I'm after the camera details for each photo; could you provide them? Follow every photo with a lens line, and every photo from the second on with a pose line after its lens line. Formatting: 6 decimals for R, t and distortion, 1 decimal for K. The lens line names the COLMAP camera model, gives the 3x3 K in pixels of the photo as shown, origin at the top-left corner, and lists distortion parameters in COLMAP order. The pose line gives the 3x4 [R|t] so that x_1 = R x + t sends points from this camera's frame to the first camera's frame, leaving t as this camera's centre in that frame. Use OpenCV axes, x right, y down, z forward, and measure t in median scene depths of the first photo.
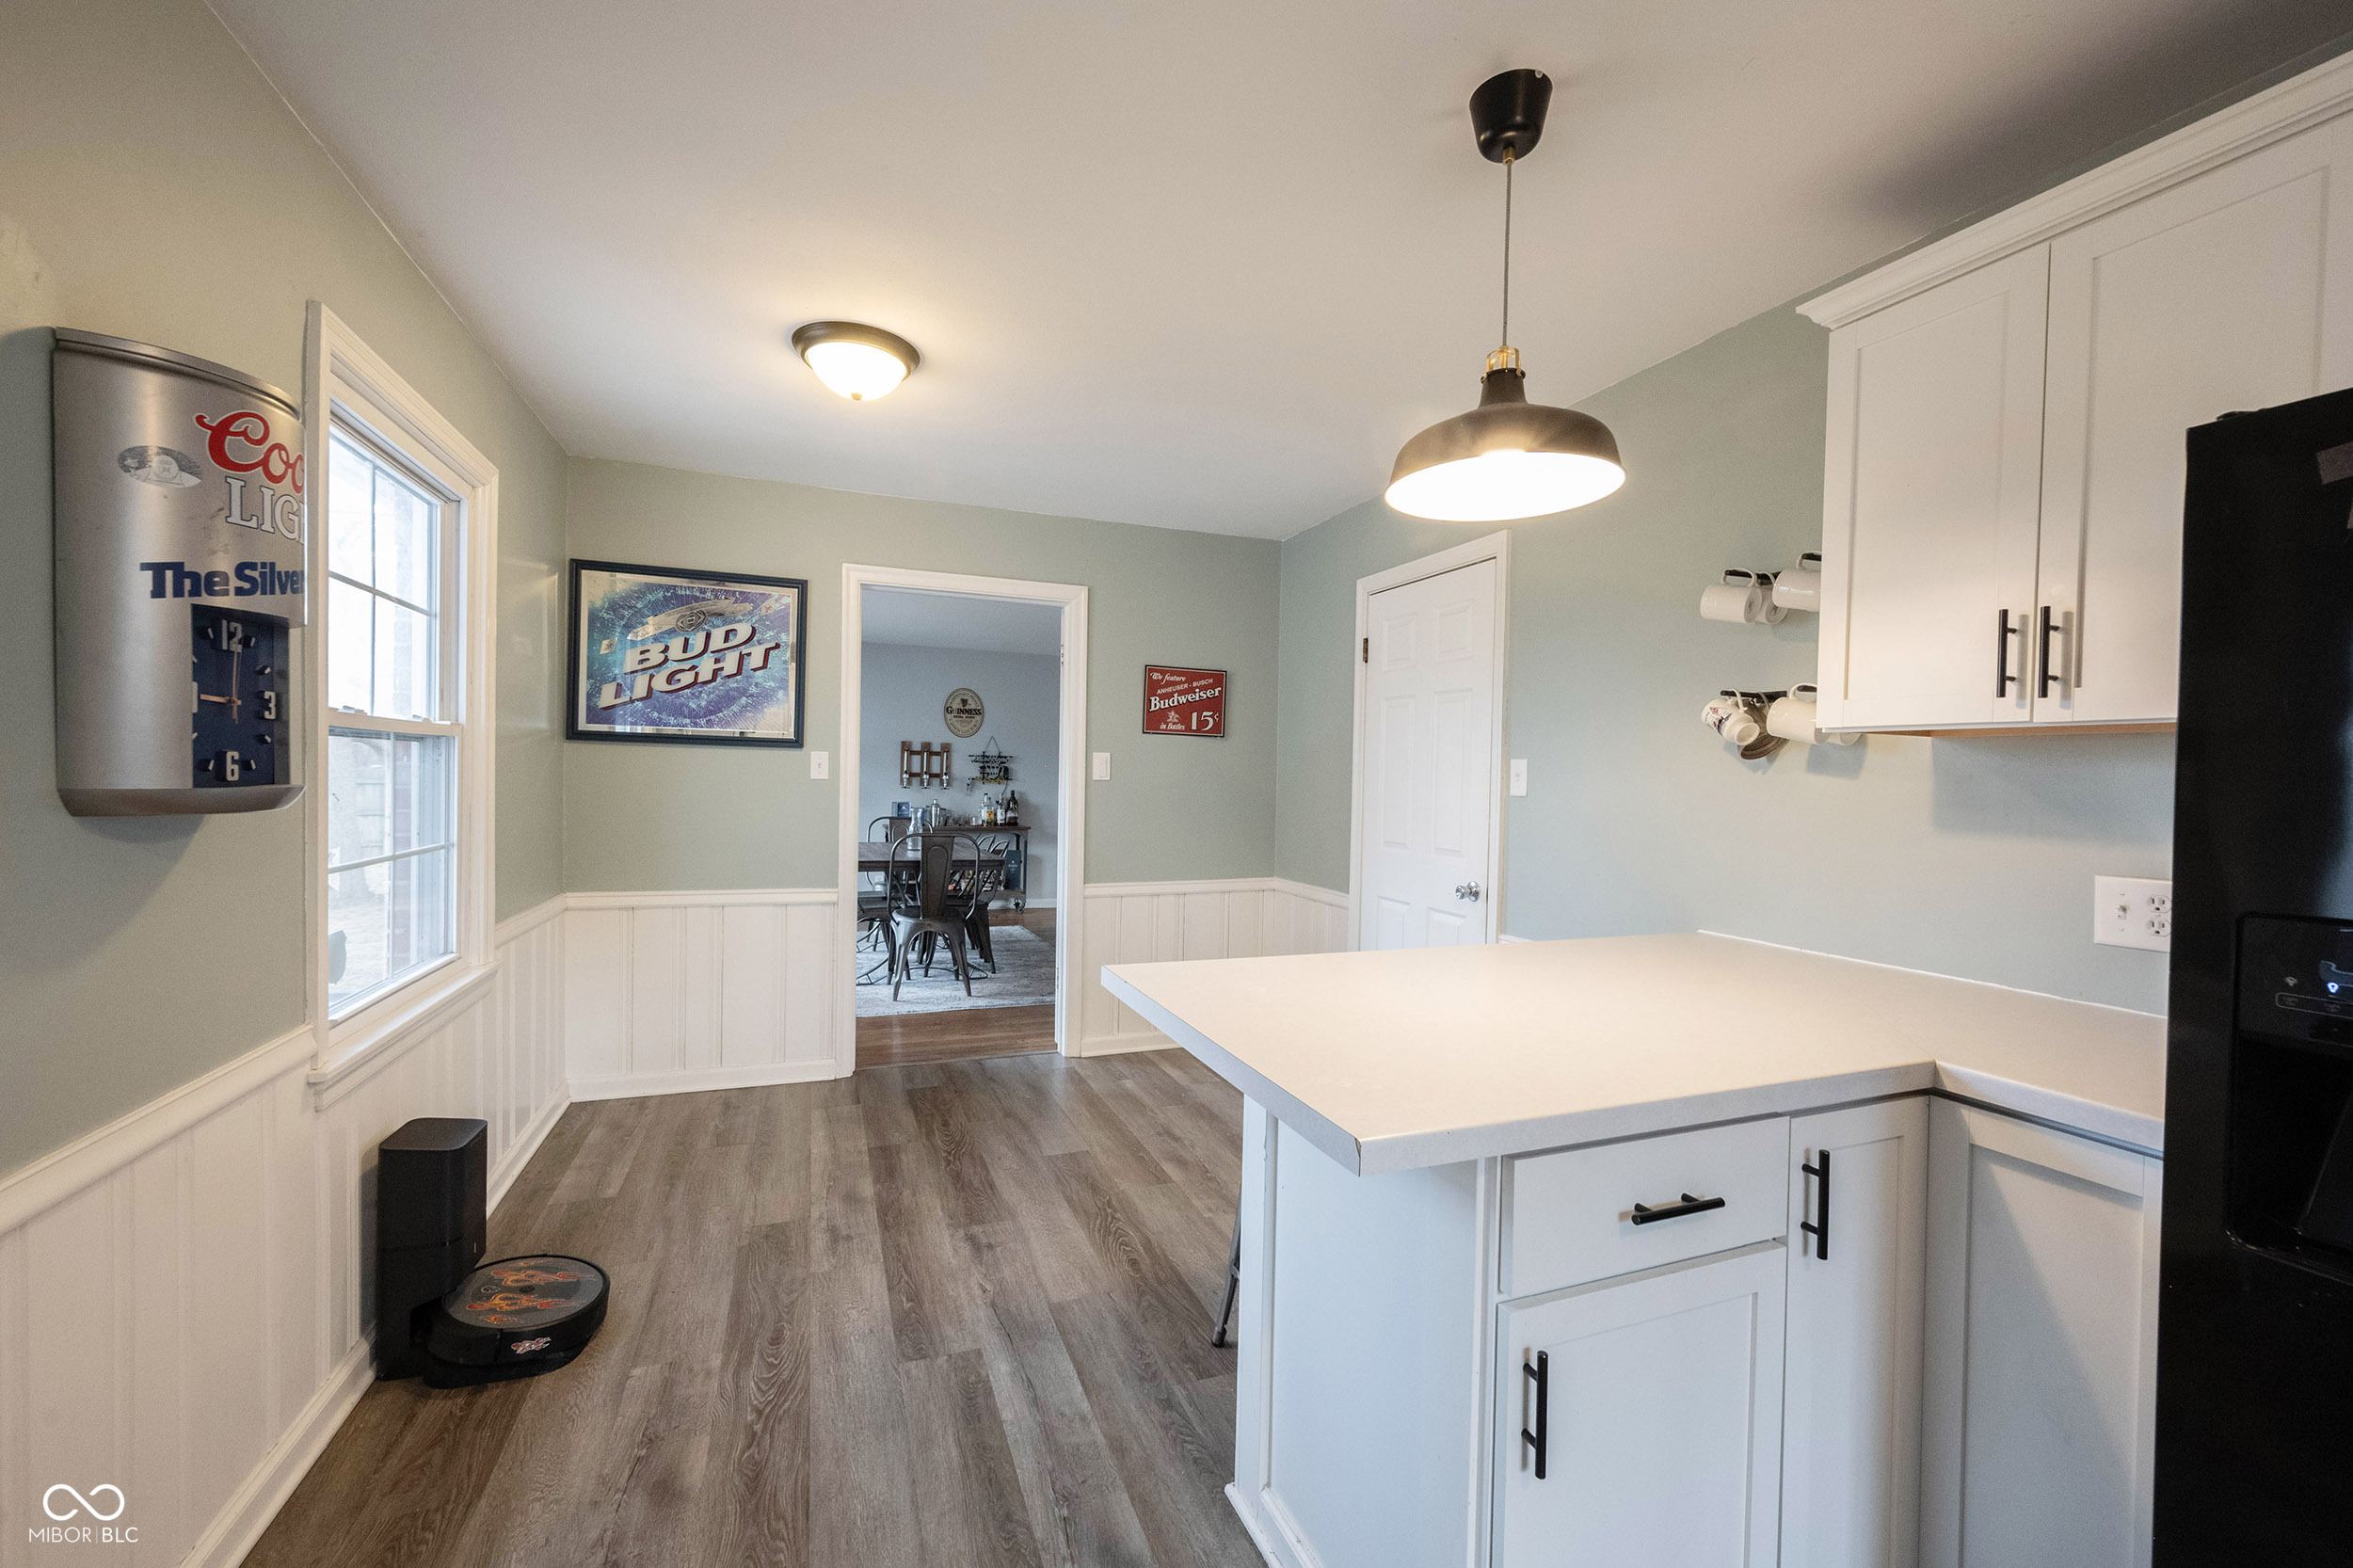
lens RADIAL K [[932.6, 0, 1169.6], [0, 932.6, 789.4], [0, 0, 1]] dist [-0.001645, 0.000419]
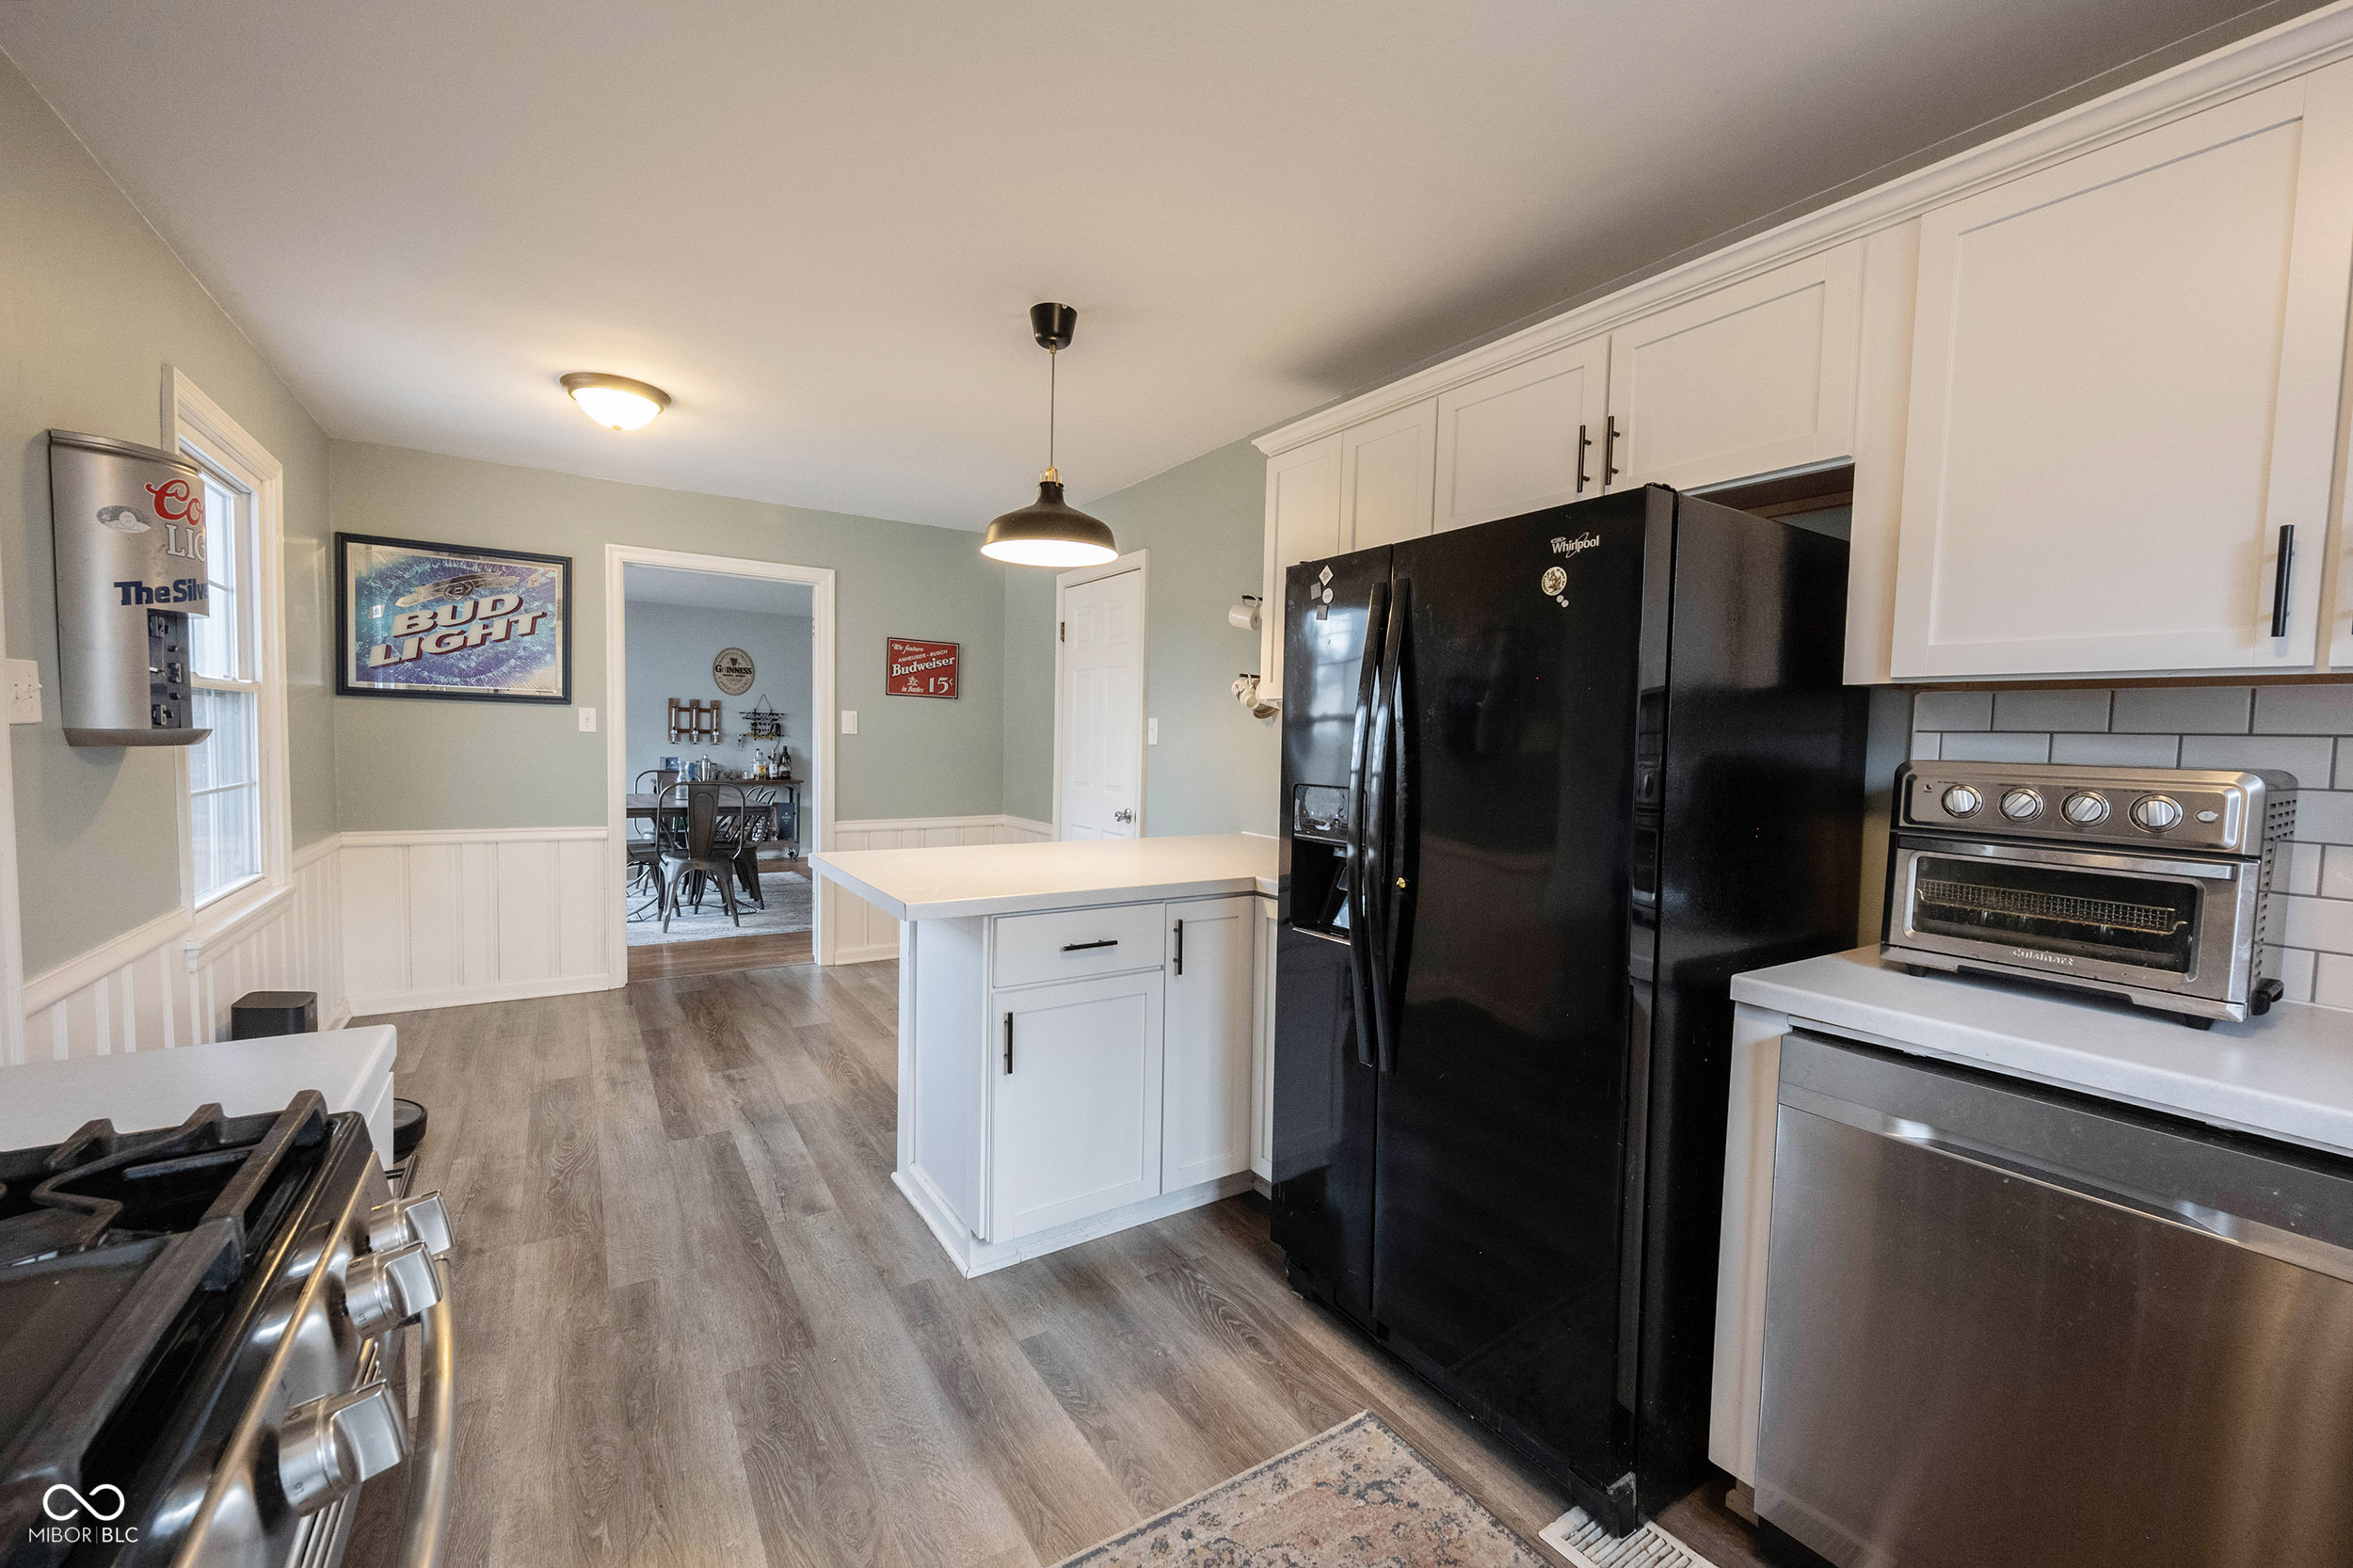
lens RADIAL K [[932.6, 0, 1173.3], [0, 932.6, 784.2], [0, 0, 1]] dist [-0.001645, 0.000419]
pose [[0.977764, -0.008725, 0.209528, 0.098336], [0.000838, 0.999289, 0.037704, 0.011912], [-0.209708, -0.036690, 0.977075, -0.305087]]
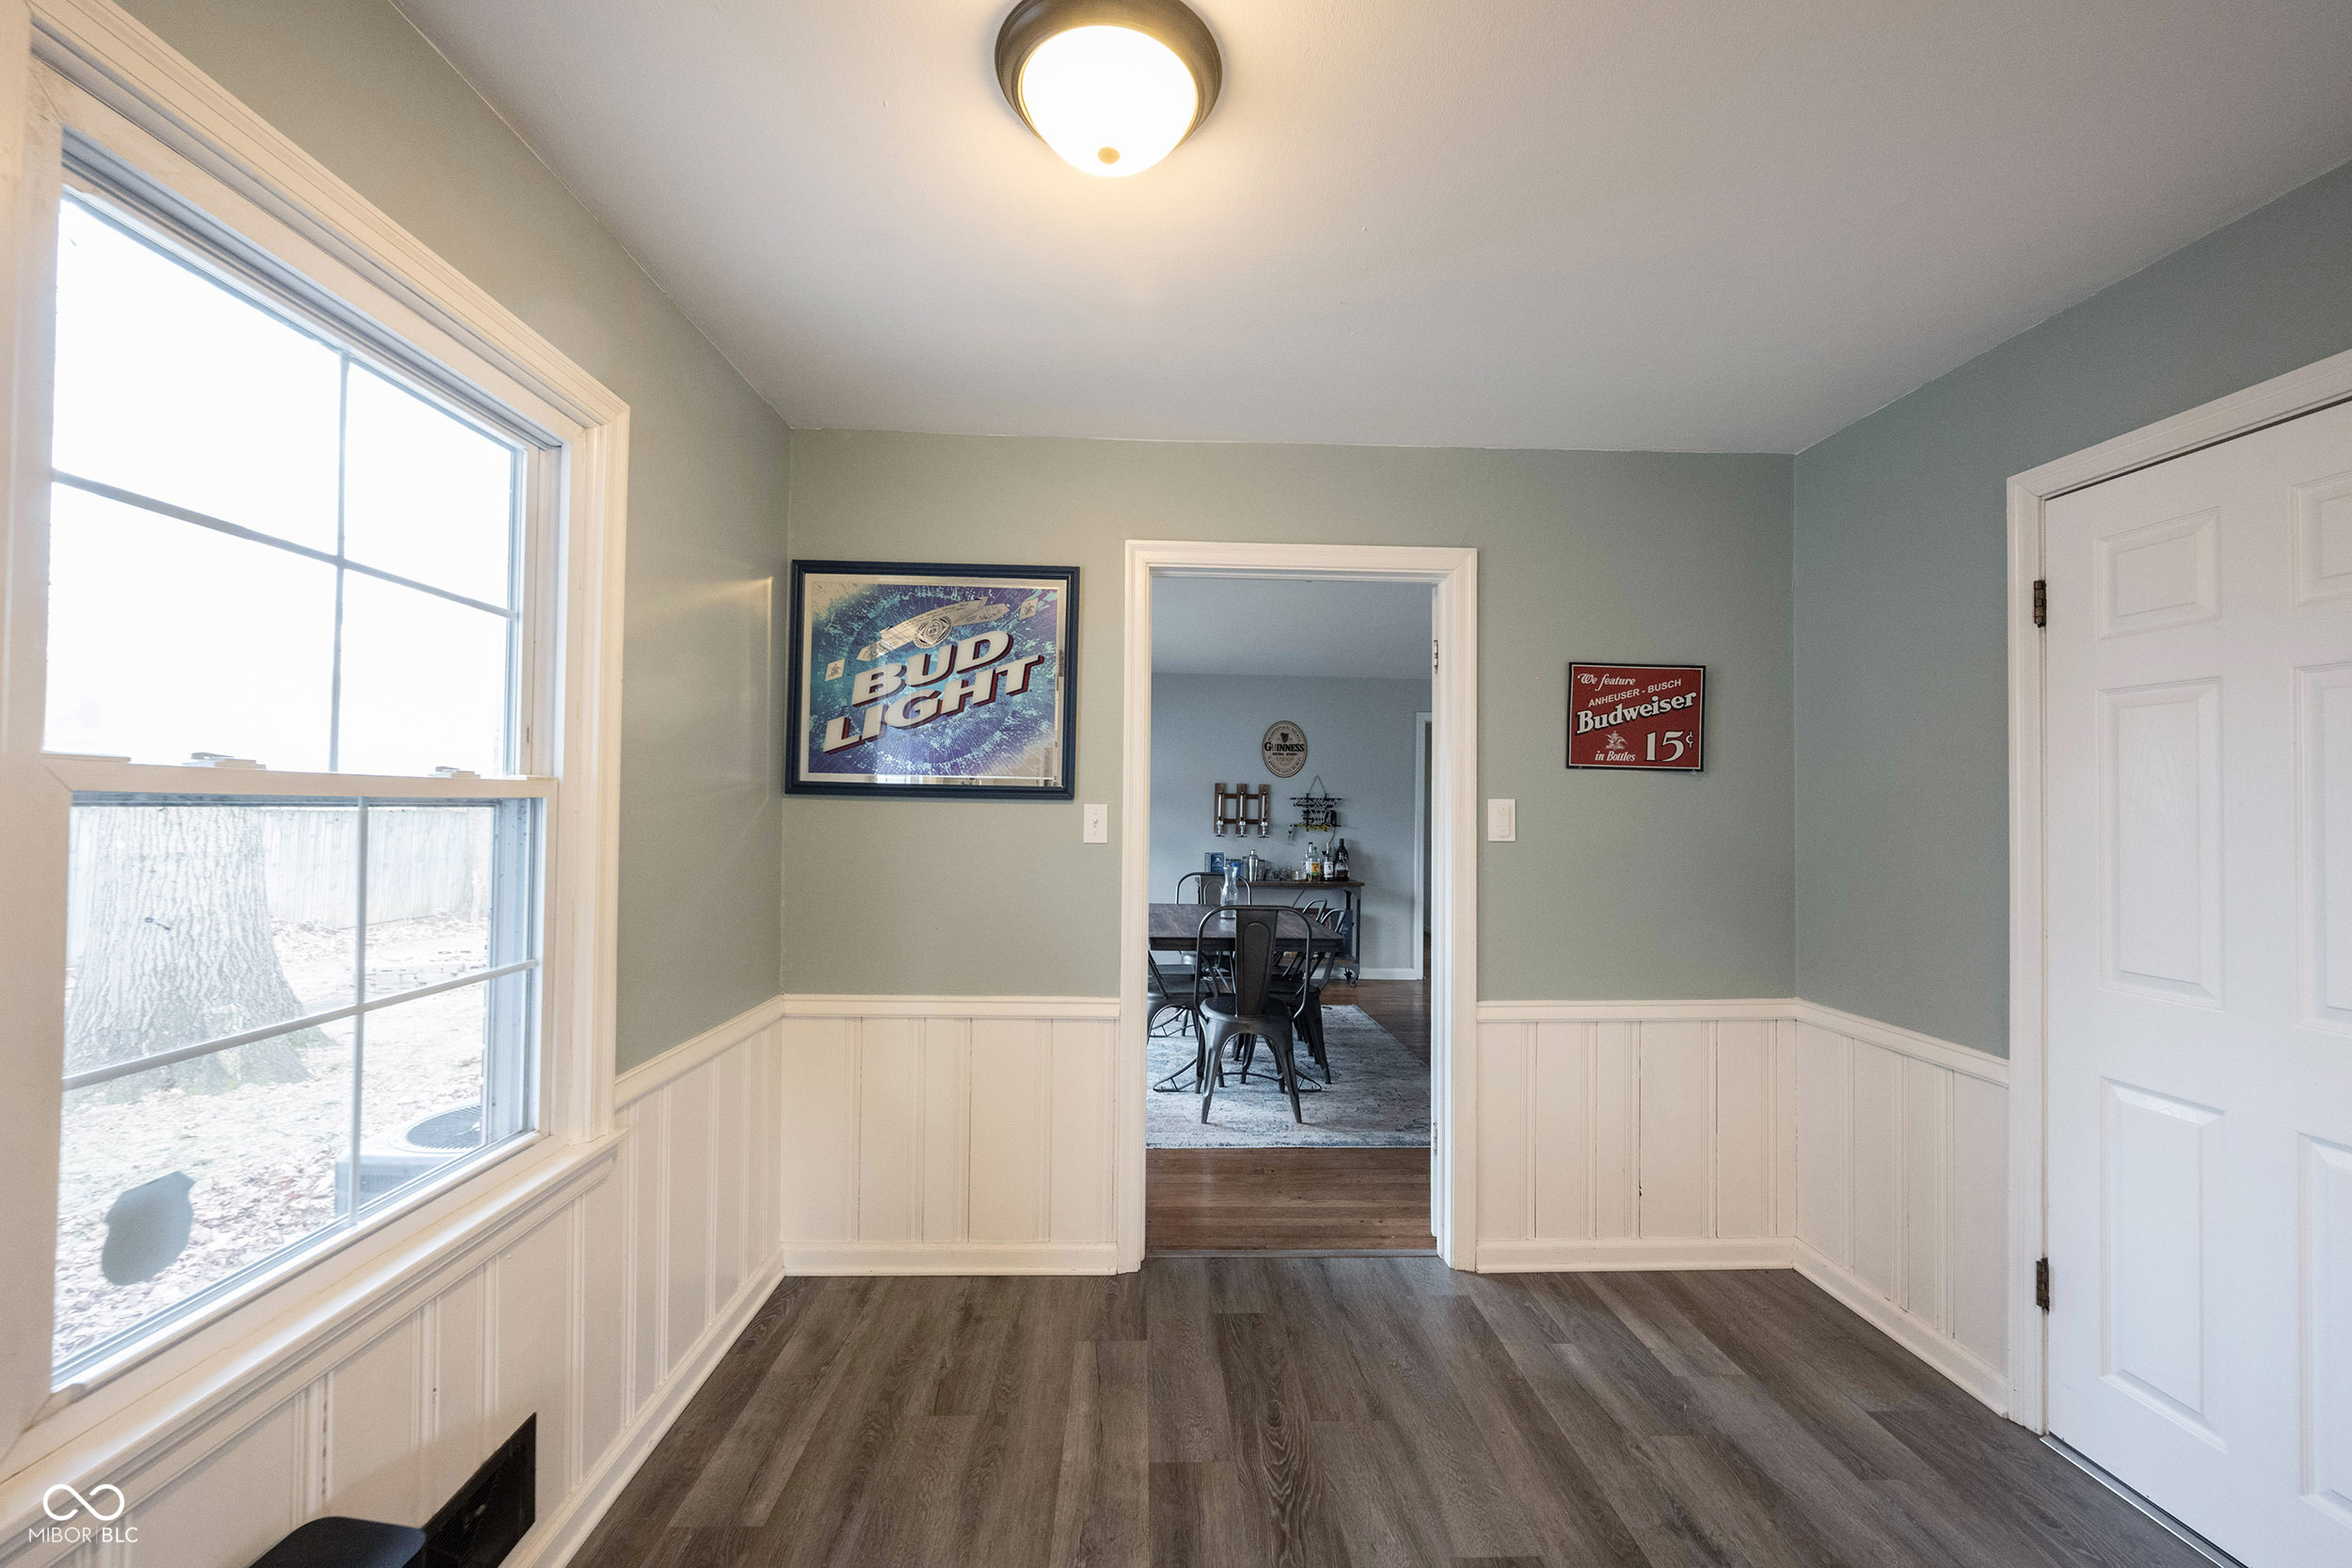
lens RADIAL K [[932.1, 0, 1178.4], [0, 932.1, 787.3], [0, 0, 1]] dist [-0.001645, 0.000419]
pose [[0.947571, -0.016850, -0.319100, -0.096016], [0.003417, 0.999086, -0.042611, -0.025195], [0.319526, 0.039287, 0.946763, 0.377571]]
